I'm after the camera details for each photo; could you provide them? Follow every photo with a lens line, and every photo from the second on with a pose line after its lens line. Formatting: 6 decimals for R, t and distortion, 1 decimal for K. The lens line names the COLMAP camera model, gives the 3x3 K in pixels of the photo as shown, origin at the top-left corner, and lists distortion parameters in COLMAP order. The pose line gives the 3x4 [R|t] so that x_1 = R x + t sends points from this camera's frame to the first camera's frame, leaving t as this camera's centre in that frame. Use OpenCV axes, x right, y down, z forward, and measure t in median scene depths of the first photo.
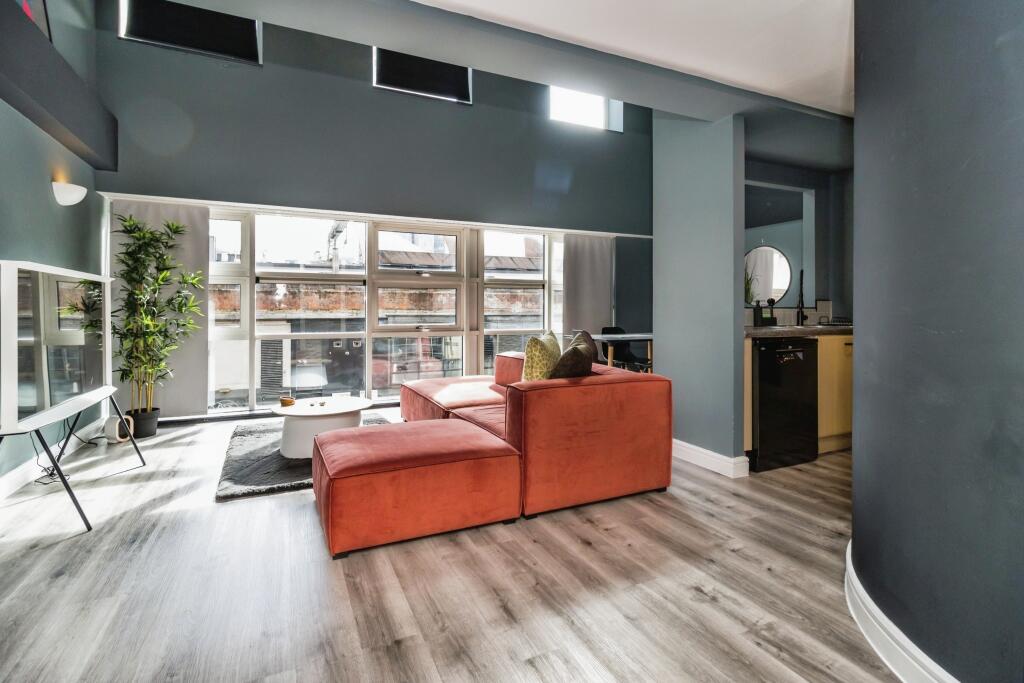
lens RADIAL K [[486.5, 0, 511.0], [0, 486.5, 298.2], [0, 0, 1]] dist [-0.003359, -0.000475]
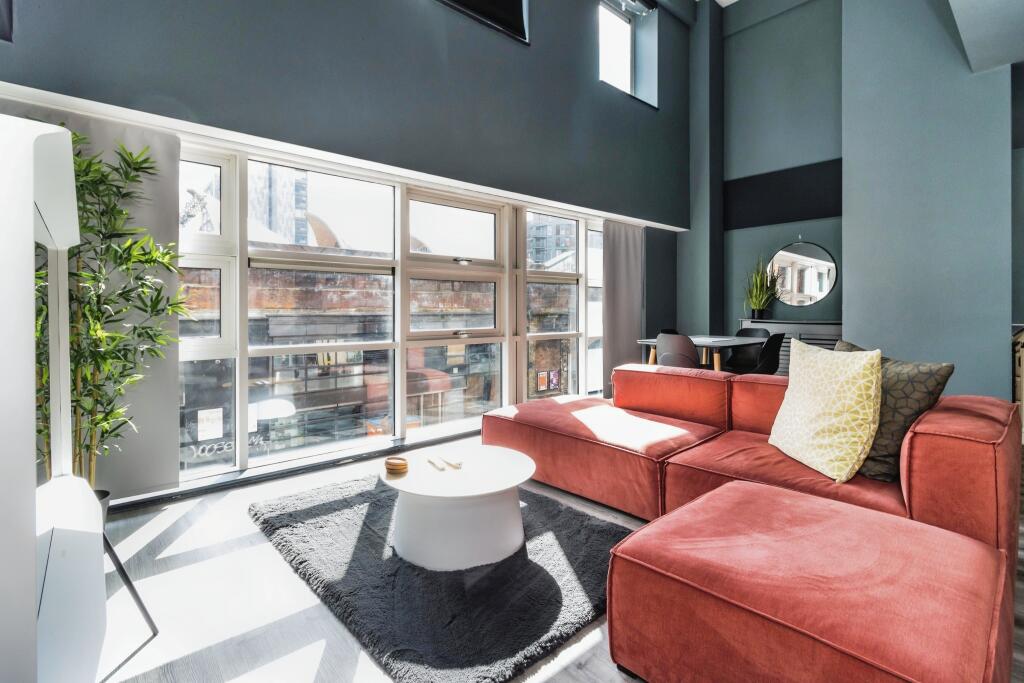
lens RADIAL K [[485.0, 0, 503.2], [0, 485.0, 309.4], [0, 0, 1]] dist [-0.001700, 0.000275]
pose [[0.964100, -0.001399, 0.265536, -0.385246], [-0.005300, 0.999686, 0.024509, 0.006477], [-0.265487, -0.025037, 0.963789, 0.316031]]
